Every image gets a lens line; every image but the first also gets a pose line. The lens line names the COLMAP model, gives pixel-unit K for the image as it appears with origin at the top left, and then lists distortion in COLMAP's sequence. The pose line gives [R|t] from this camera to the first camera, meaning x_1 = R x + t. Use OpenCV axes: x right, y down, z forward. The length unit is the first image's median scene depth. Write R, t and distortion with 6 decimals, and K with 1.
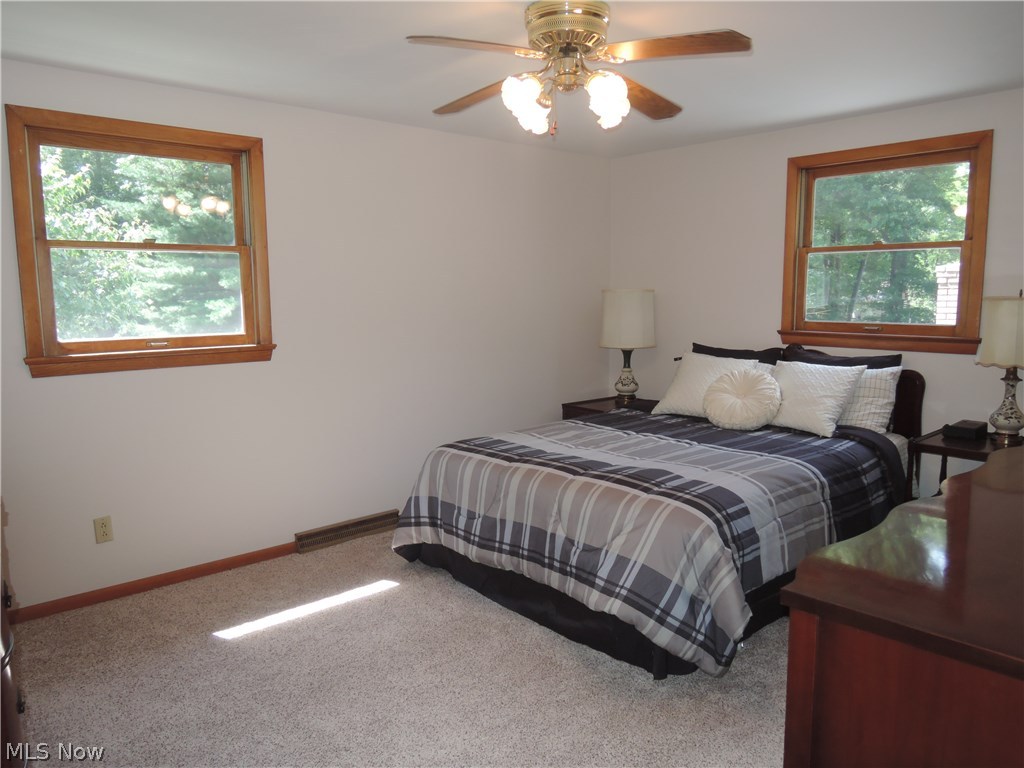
lens RADIAL K [[735.8, 0, 512.0], [0, 735.8, 384.0], [0, 0, 1]] dist [-0.002401, -0.001972]
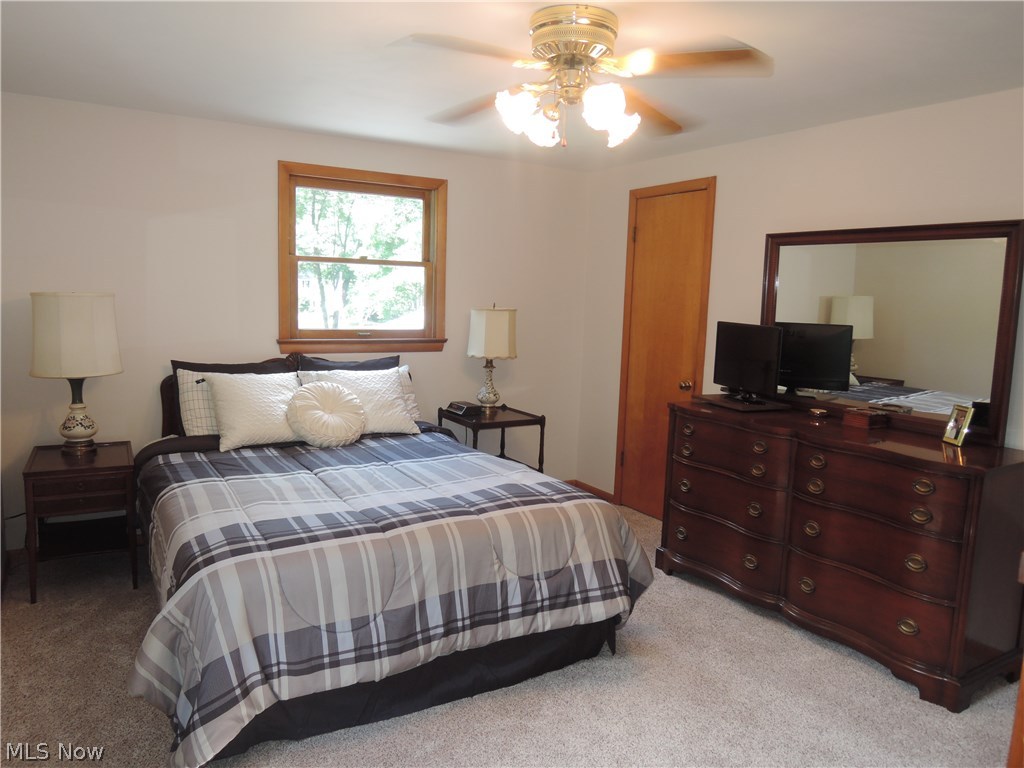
lens RADIAL K [[735.8, 0, 512.0], [0, 735.8, 384.0], [0, 0, 1]] dist [-0.002401, -0.001972]
pose [[0.195612, -0.109831, 0.974512, -0.677211], [0.094198, 0.991218, 0.092805, -0.100405], [-0.976147, 0.073644, 0.204240, 0.676470]]
